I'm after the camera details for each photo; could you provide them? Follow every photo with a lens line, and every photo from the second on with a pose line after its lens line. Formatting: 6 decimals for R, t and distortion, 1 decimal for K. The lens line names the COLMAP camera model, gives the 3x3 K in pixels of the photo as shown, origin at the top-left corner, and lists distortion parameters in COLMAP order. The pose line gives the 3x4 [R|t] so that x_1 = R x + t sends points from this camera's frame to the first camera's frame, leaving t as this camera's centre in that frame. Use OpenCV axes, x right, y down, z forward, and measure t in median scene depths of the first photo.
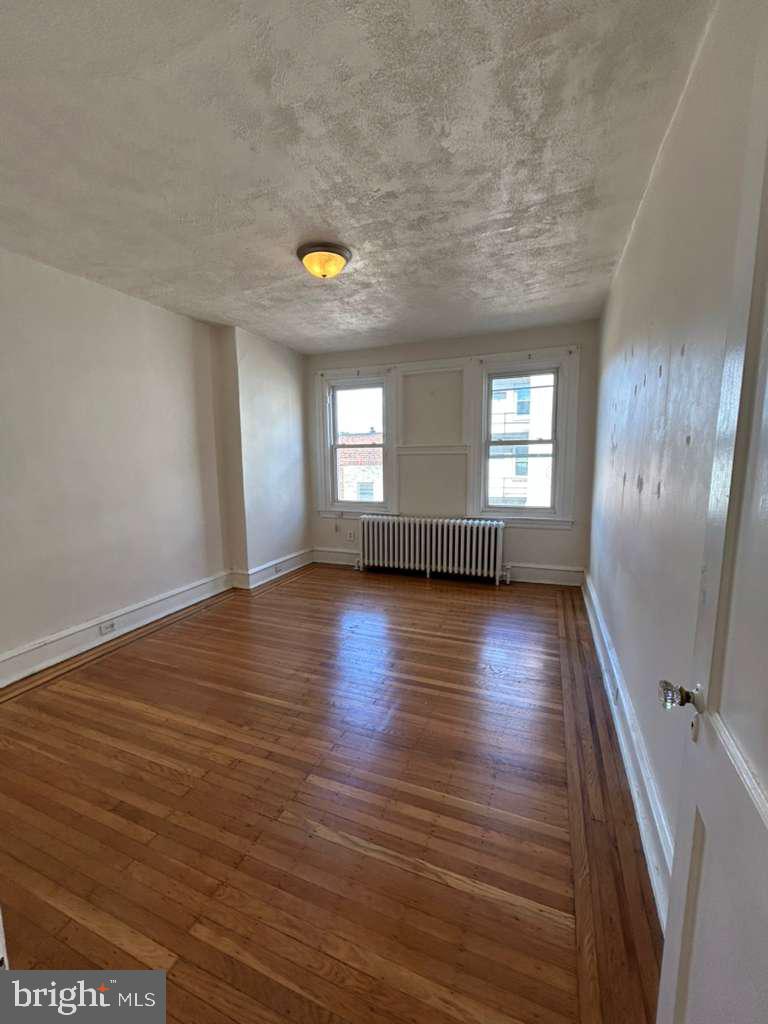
lens RADIAL K [[416.2, 0, 380.8], [0, 416.2, 510.0], [0, 0, 1]] dist [-0.000014, 0.000277]
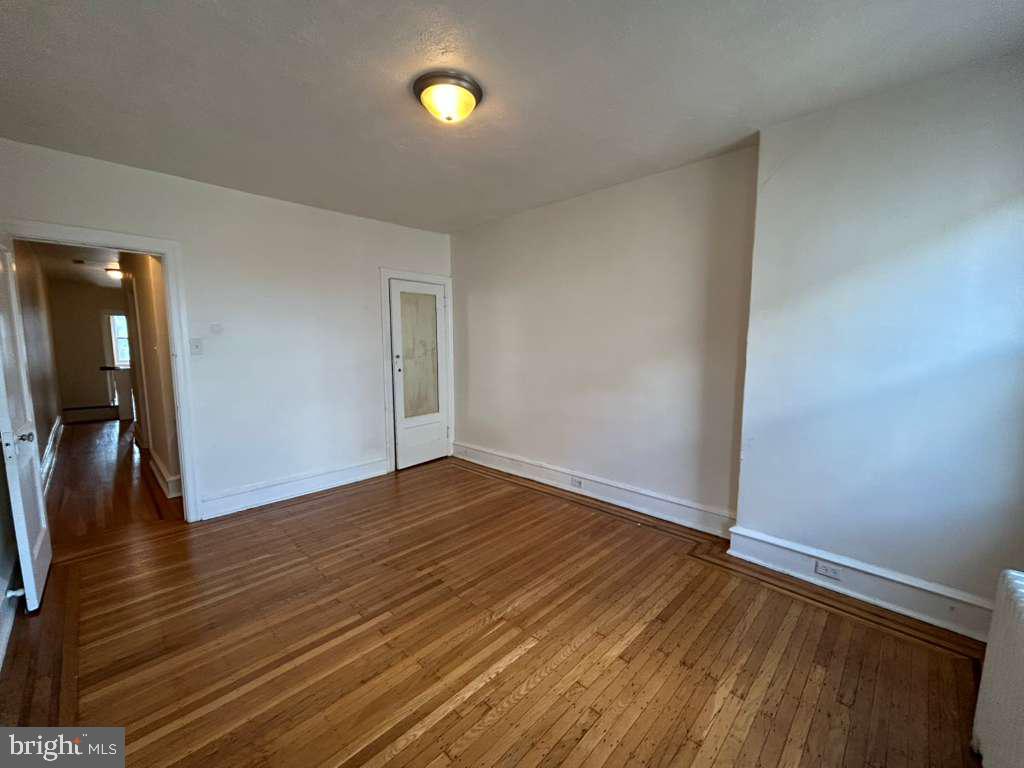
lens RADIAL K [[416.2, 0, 503.5], [0, 416.2, 385.7], [0, 0, 1]] dist [-0.000014, 0.000277]
pose [[-0.393143, 0.114640, -0.912303, 0.490108], [-0.112832, 0.978683, 0.171604, -0.171229], [0.912528, 0.170401, -0.371827, 1.218076]]
